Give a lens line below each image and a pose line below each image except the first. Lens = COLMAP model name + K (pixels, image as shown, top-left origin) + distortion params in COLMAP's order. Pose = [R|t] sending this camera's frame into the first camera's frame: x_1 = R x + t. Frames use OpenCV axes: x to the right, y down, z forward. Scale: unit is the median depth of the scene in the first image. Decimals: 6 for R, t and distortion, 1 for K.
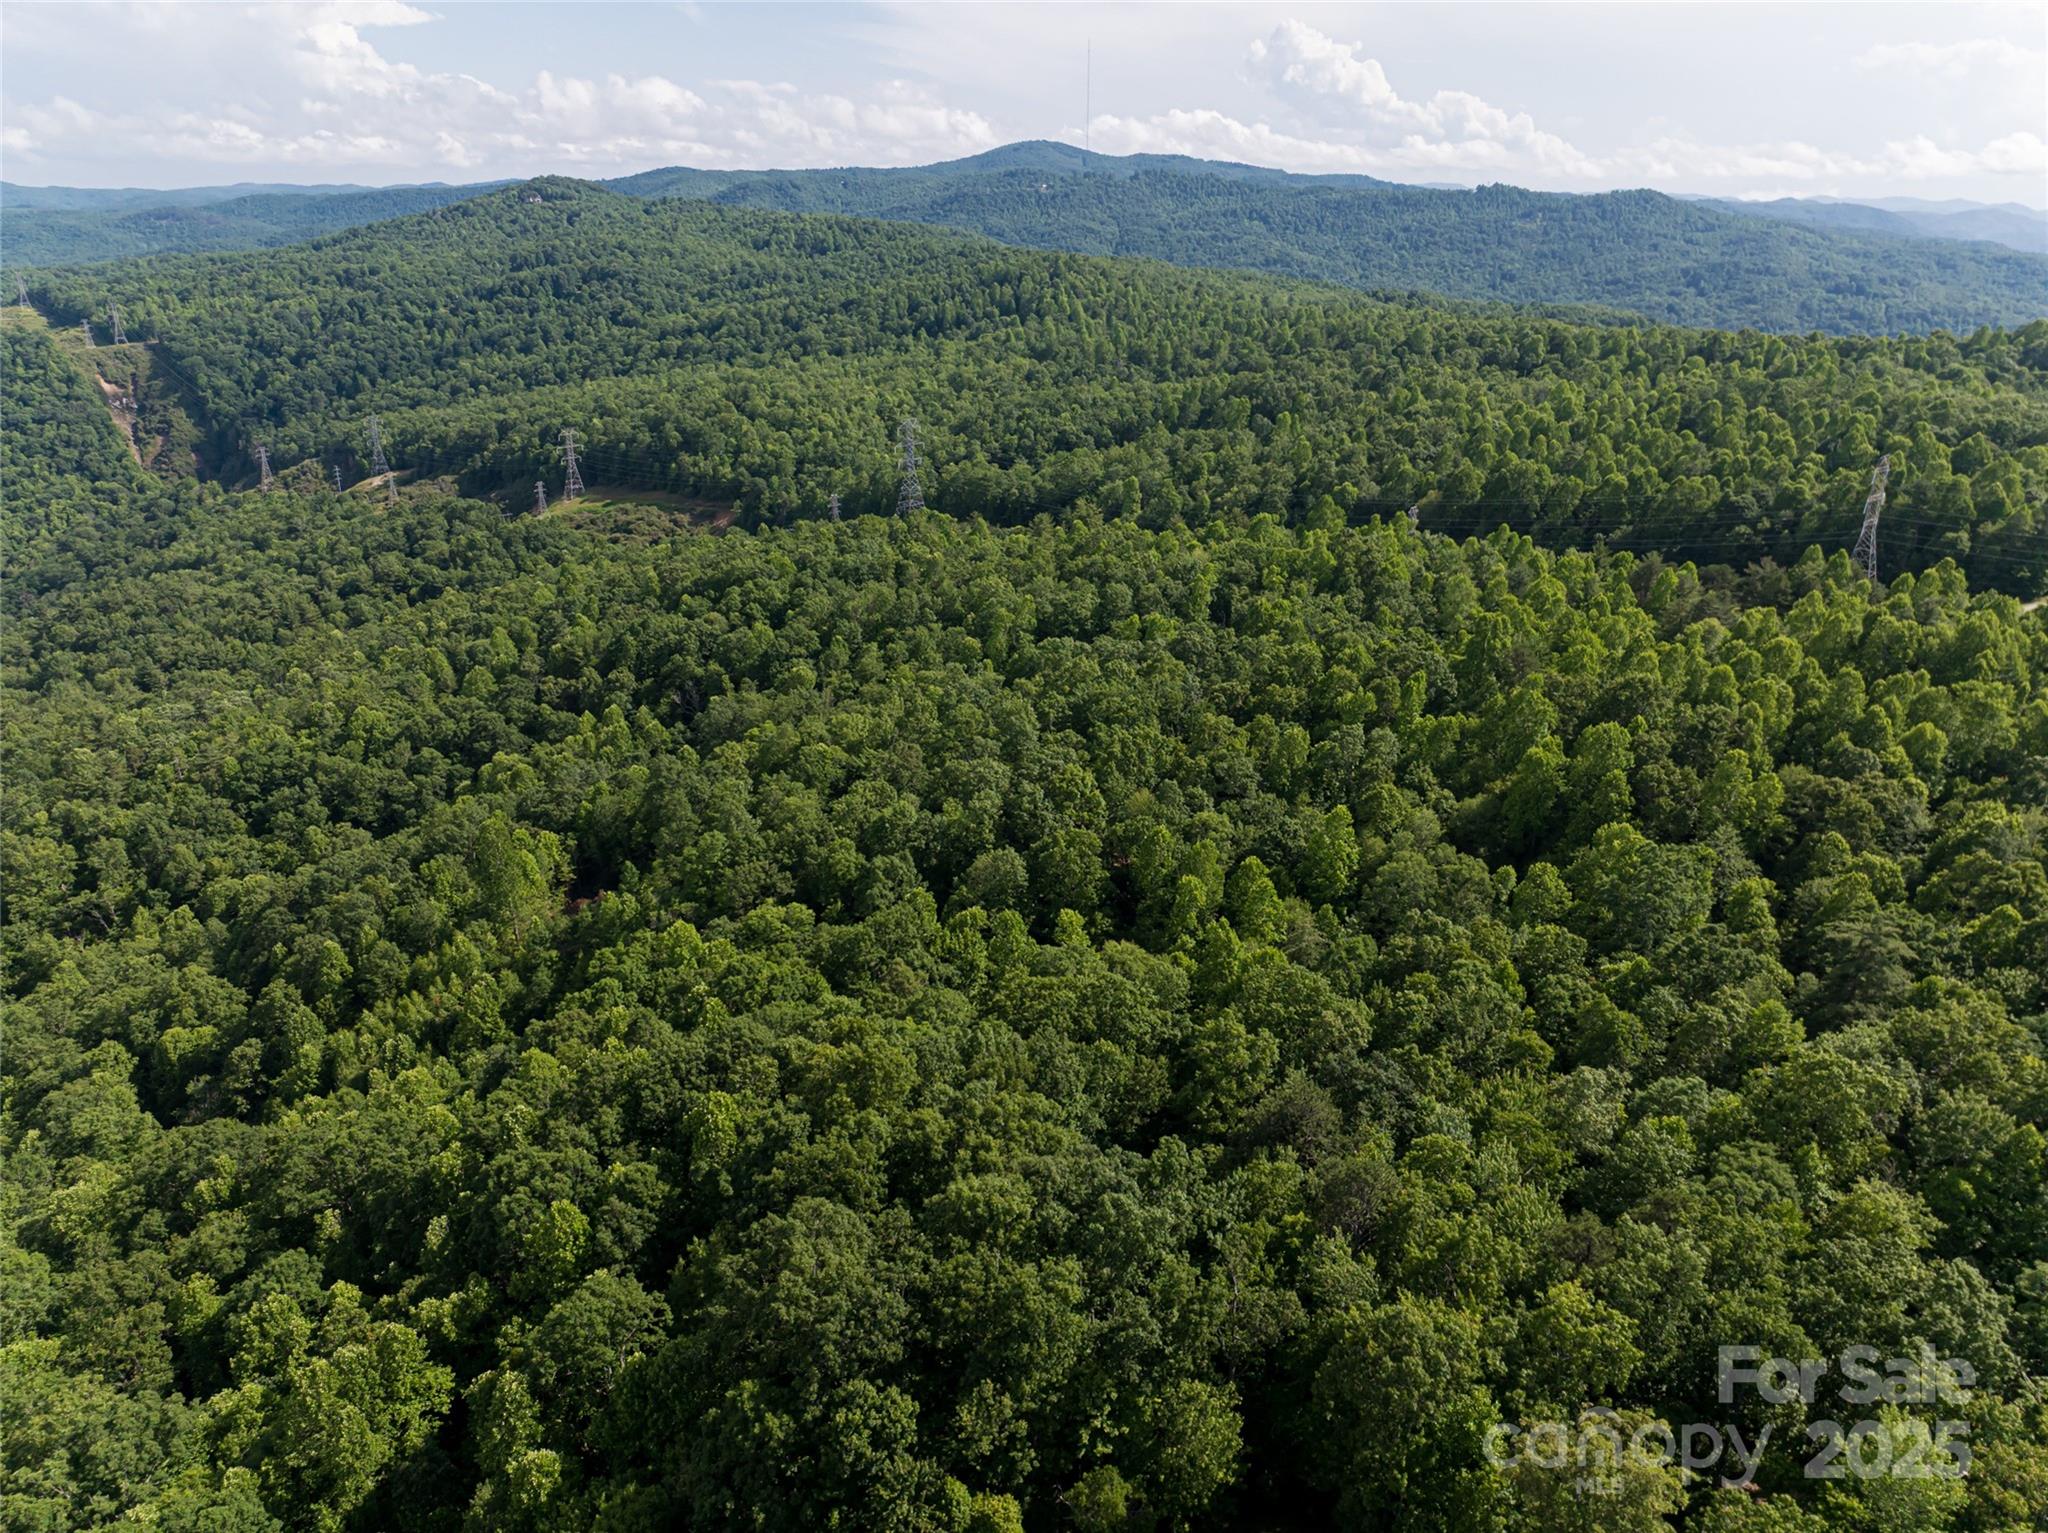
lens RADIAL K [[1460.2, 0, 1030.6], [0, 1460.2, 762.8], [0, 0, 1]] dist [-0.040624, 0.015855]
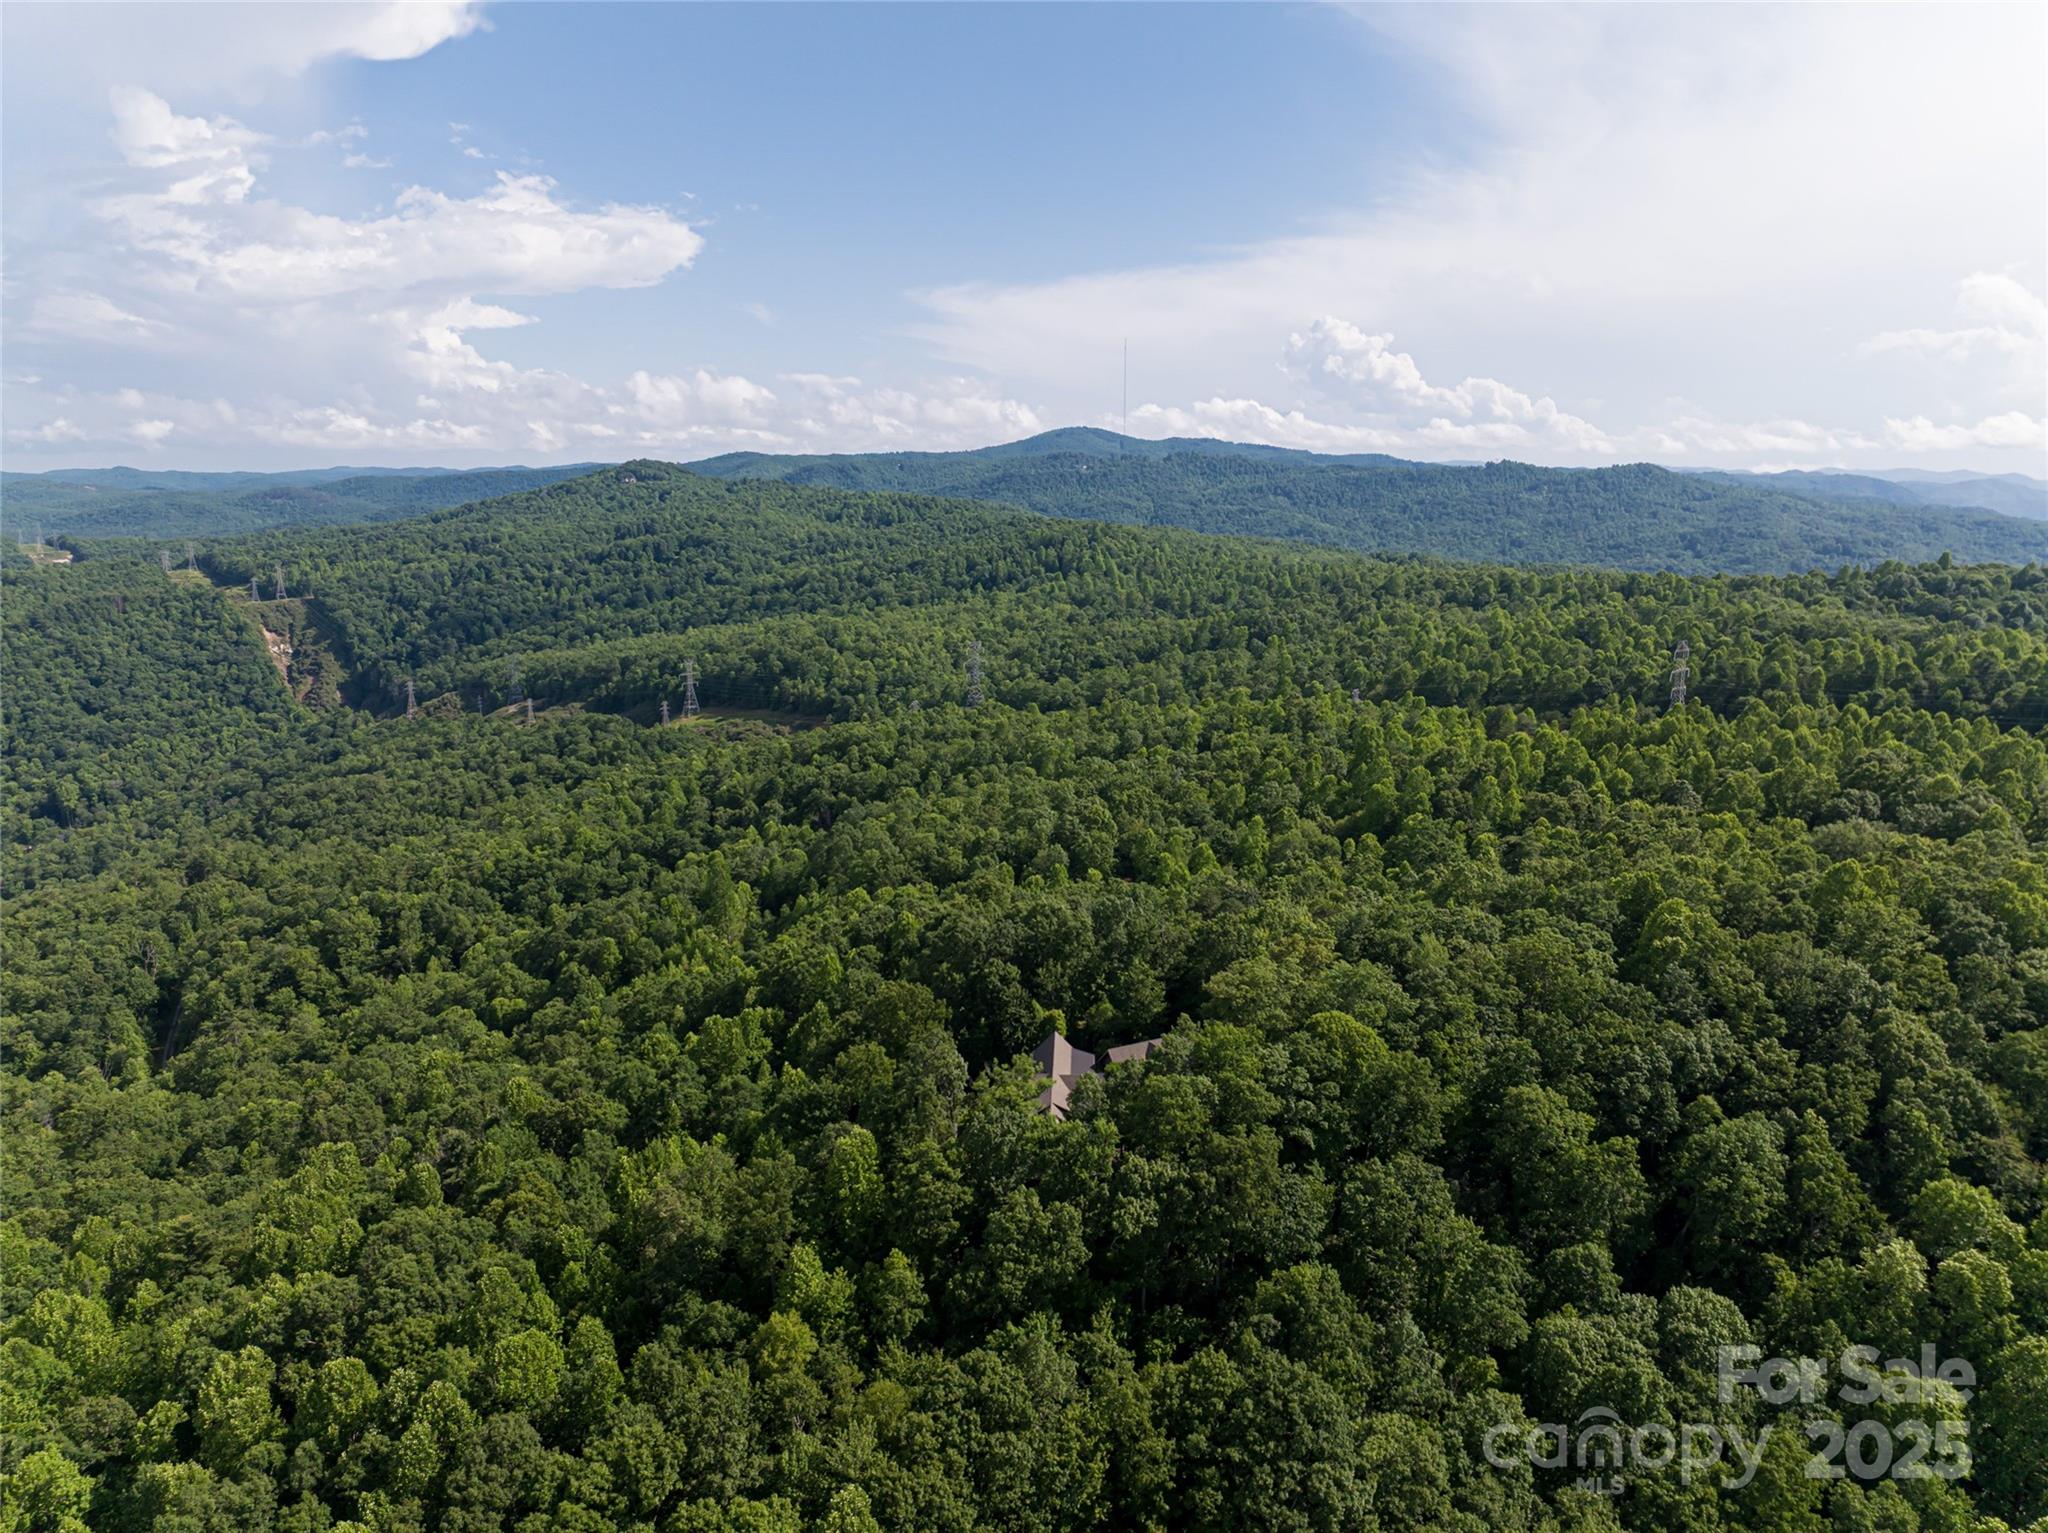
lens RADIAL K [[1446.3, 0, 1033.5], [0, 1446.3, 756.8], [0, 0, 1]] dist [-0.009356, -0.043641]
pose [[0.999631, -0.001781, -0.027111, 0.000634], [-0.003124, 0.983702, -0.179781, 0.065071], [0.026989, 0.179799, 0.983333, -0.160001]]
